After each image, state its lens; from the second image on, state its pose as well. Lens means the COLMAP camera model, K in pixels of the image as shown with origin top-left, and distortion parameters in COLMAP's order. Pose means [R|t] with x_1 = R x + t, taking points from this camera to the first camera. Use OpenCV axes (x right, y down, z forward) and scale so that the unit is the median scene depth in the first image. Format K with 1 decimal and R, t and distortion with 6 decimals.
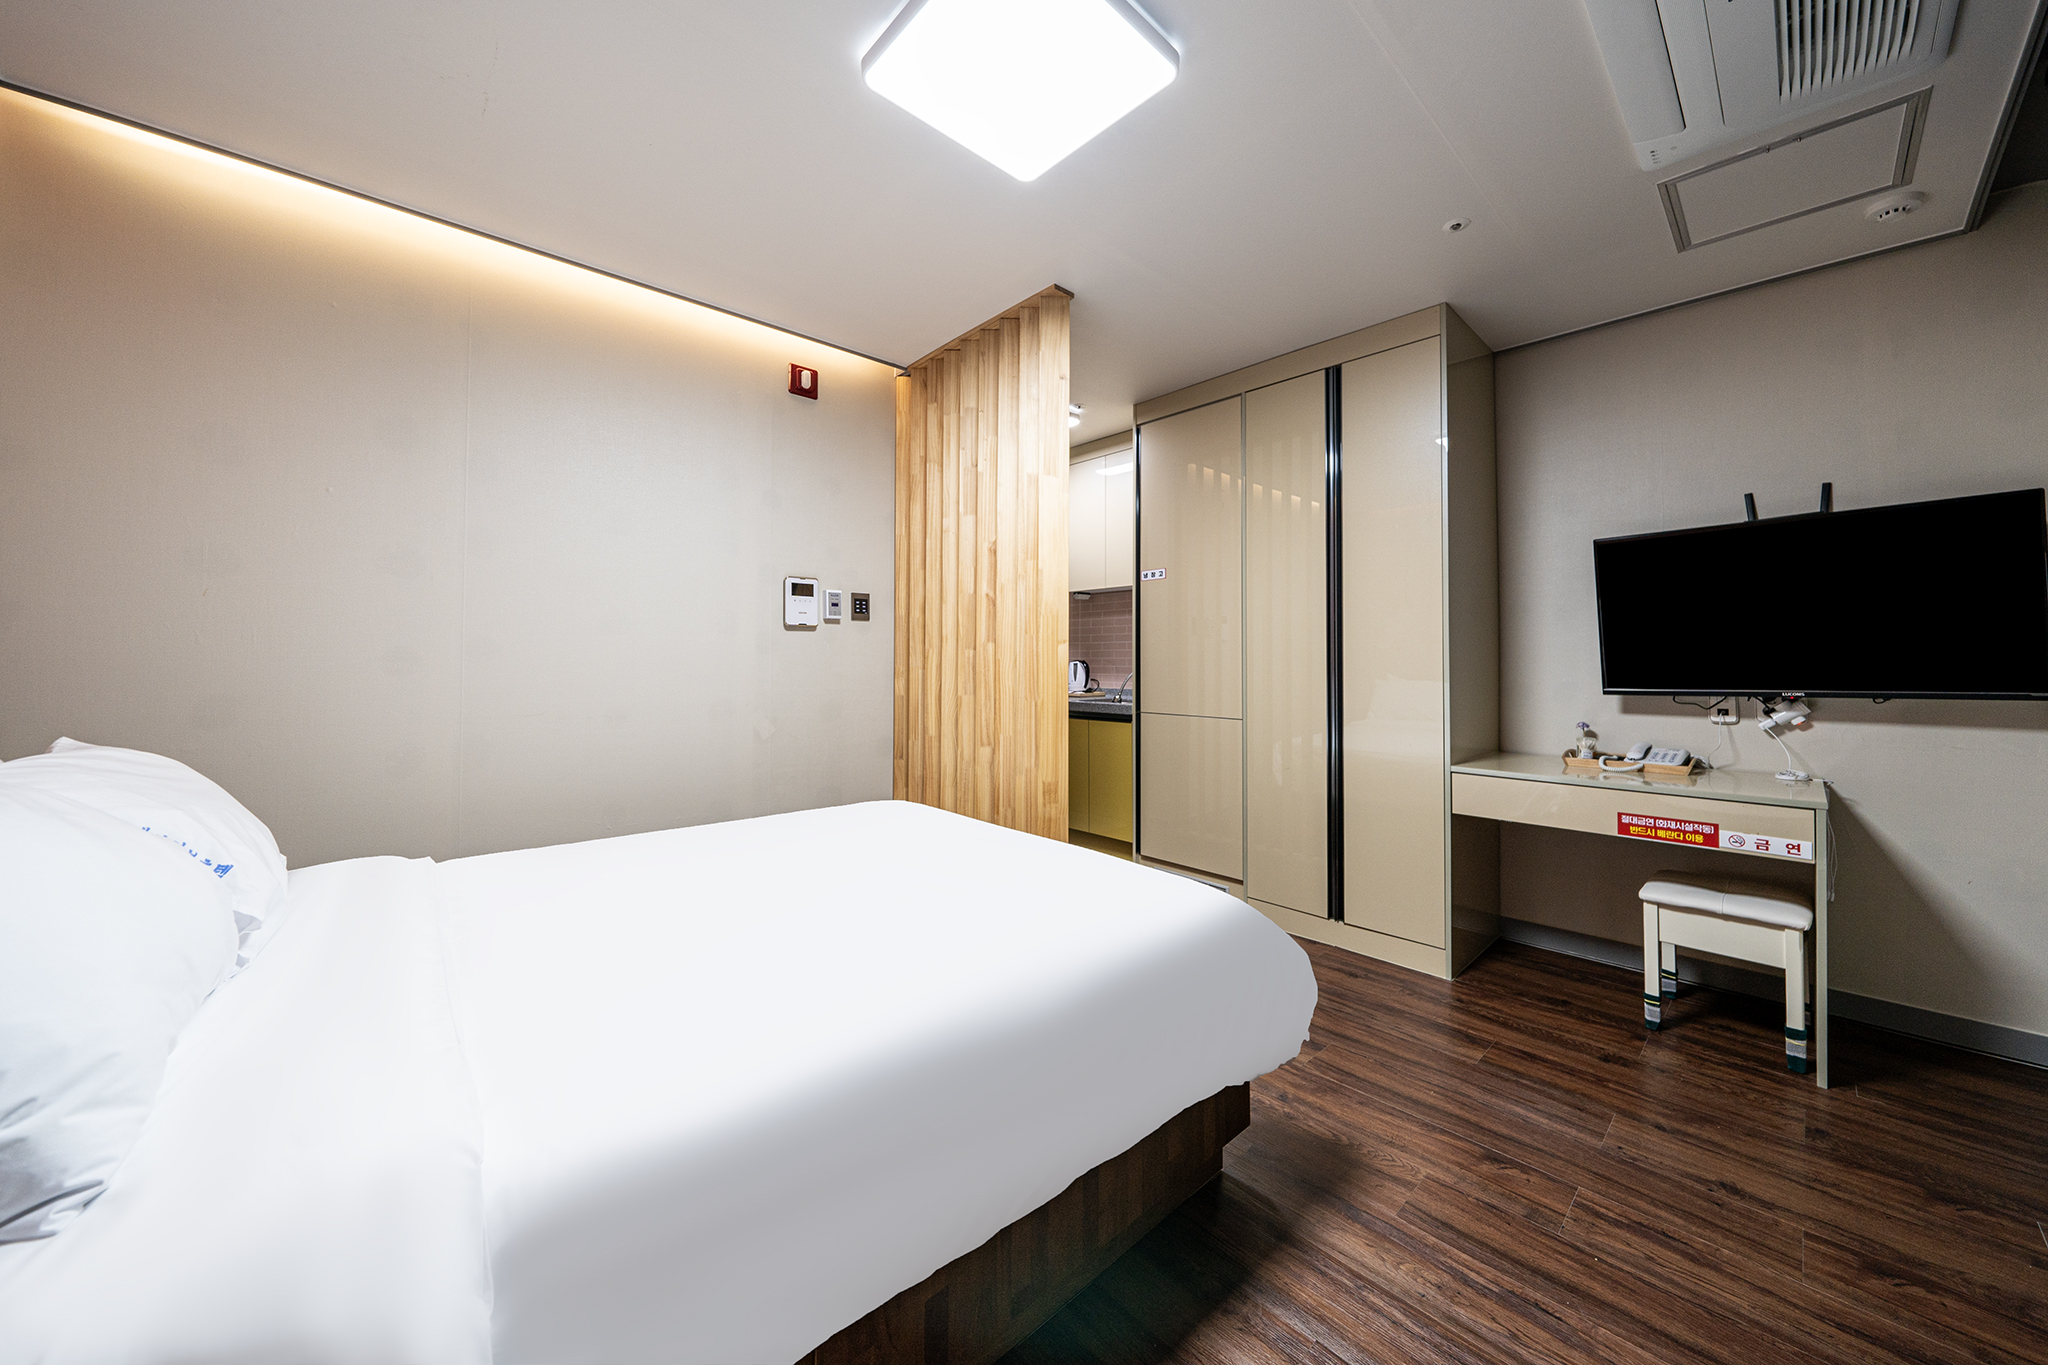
lens RADIAL K [[712.8, 0, 1040.1], [0, 712.8, 673.4], [0, 0, 1]] dist [-0.001809, -0.000279]
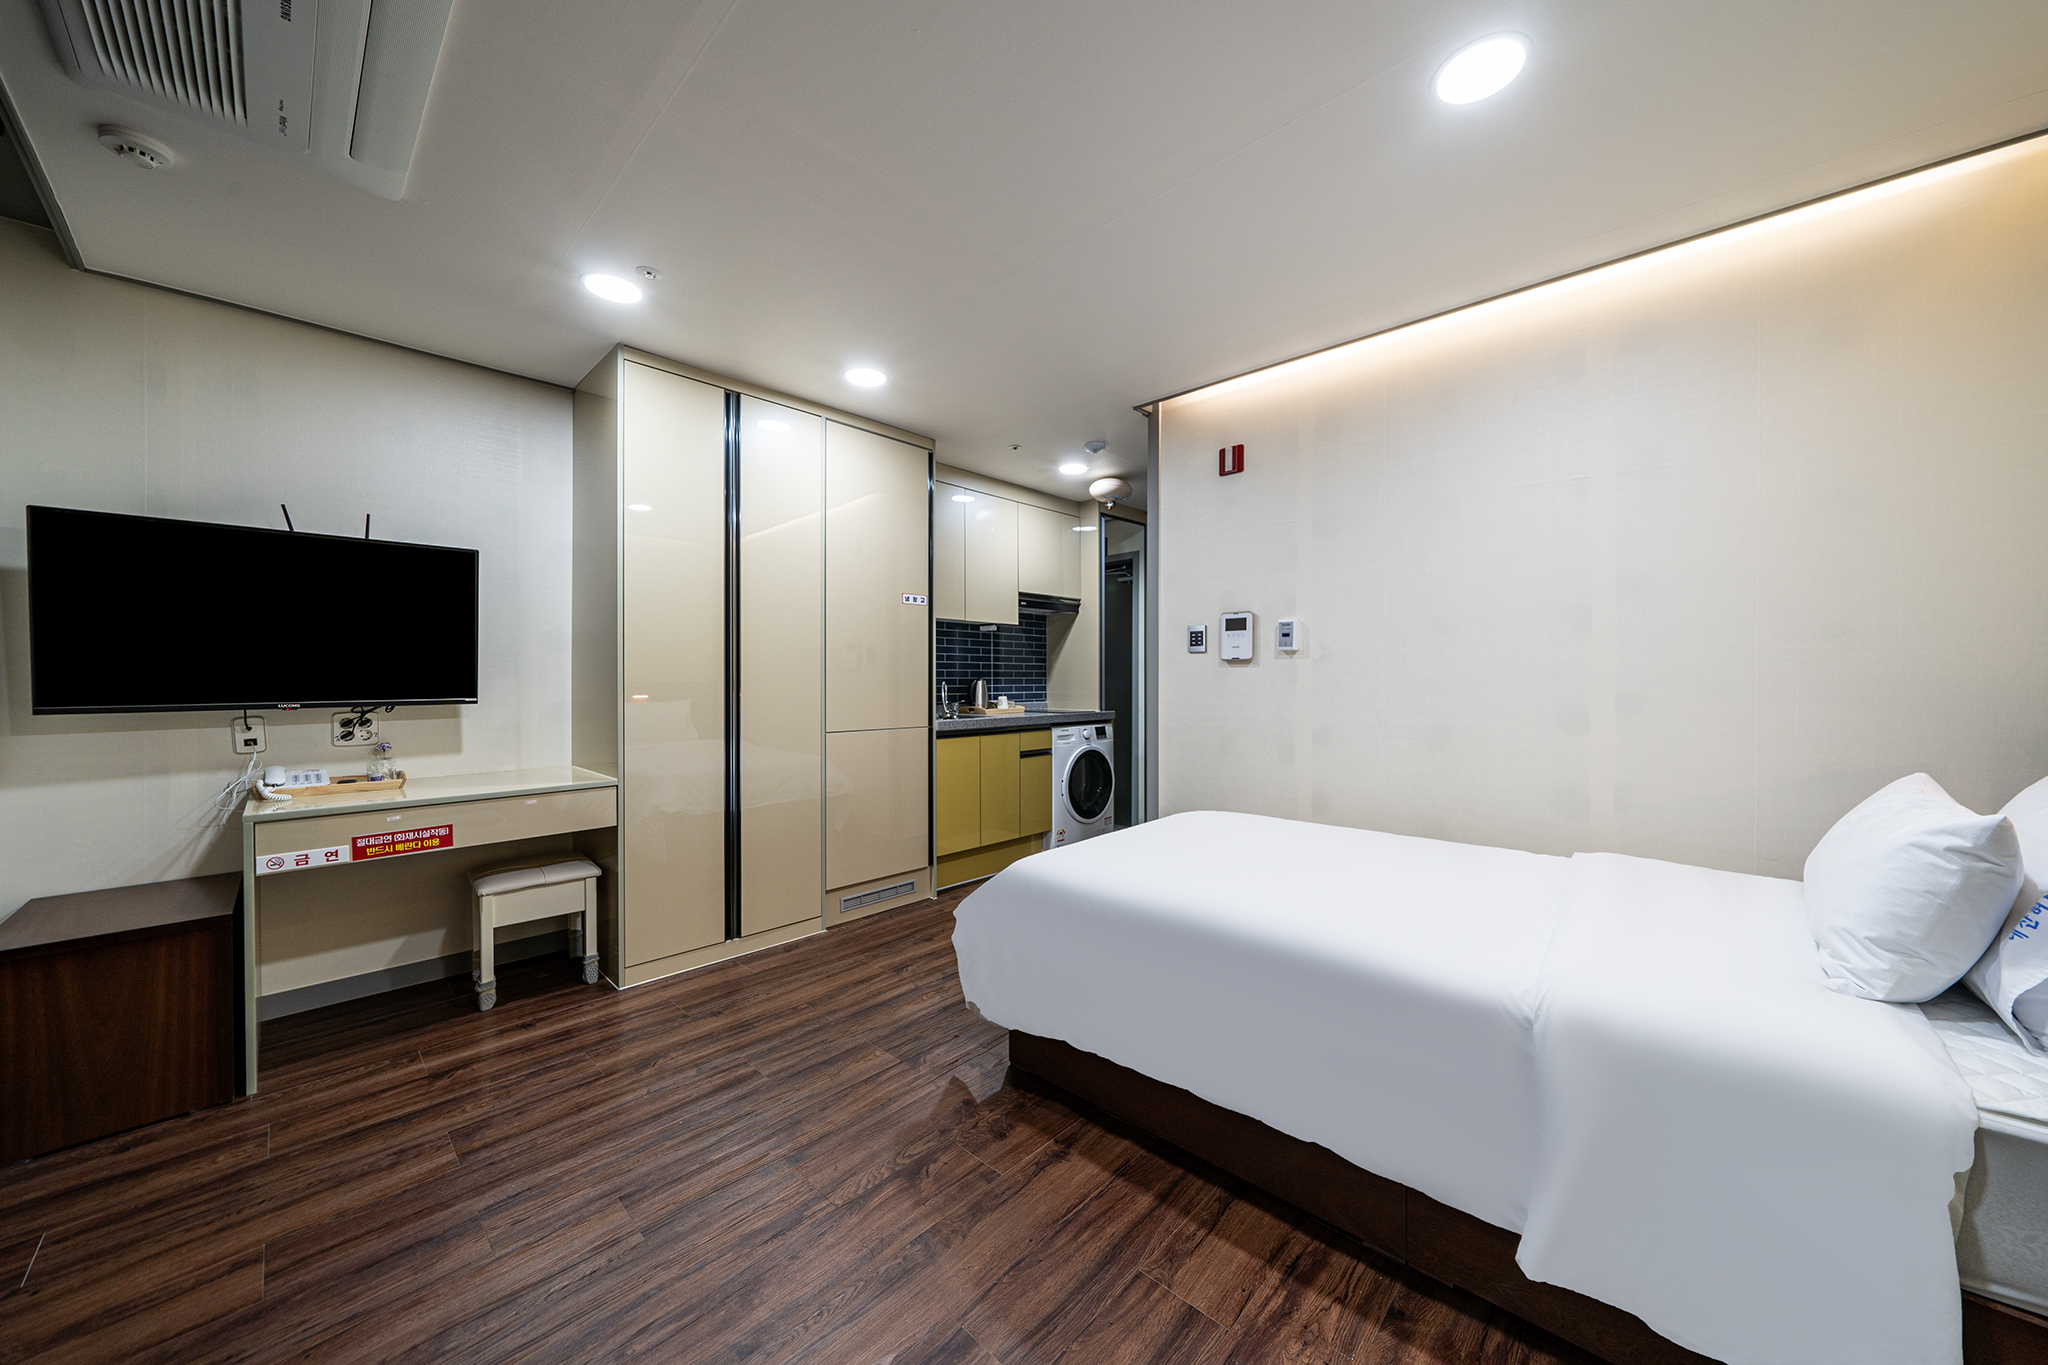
lens RADIAL K [[712.8, 0, 1022.2], [0, 712.8, 678.3], [0, 0, 1]] dist [-0.001809, -0.000279]
pose [[-0.066110, -0.010977, 0.997752, -0.185941], [0.020046, 0.999723, 0.012327, -0.007921], [-0.997611, 0.020816, -0.065872, 0.190085]]
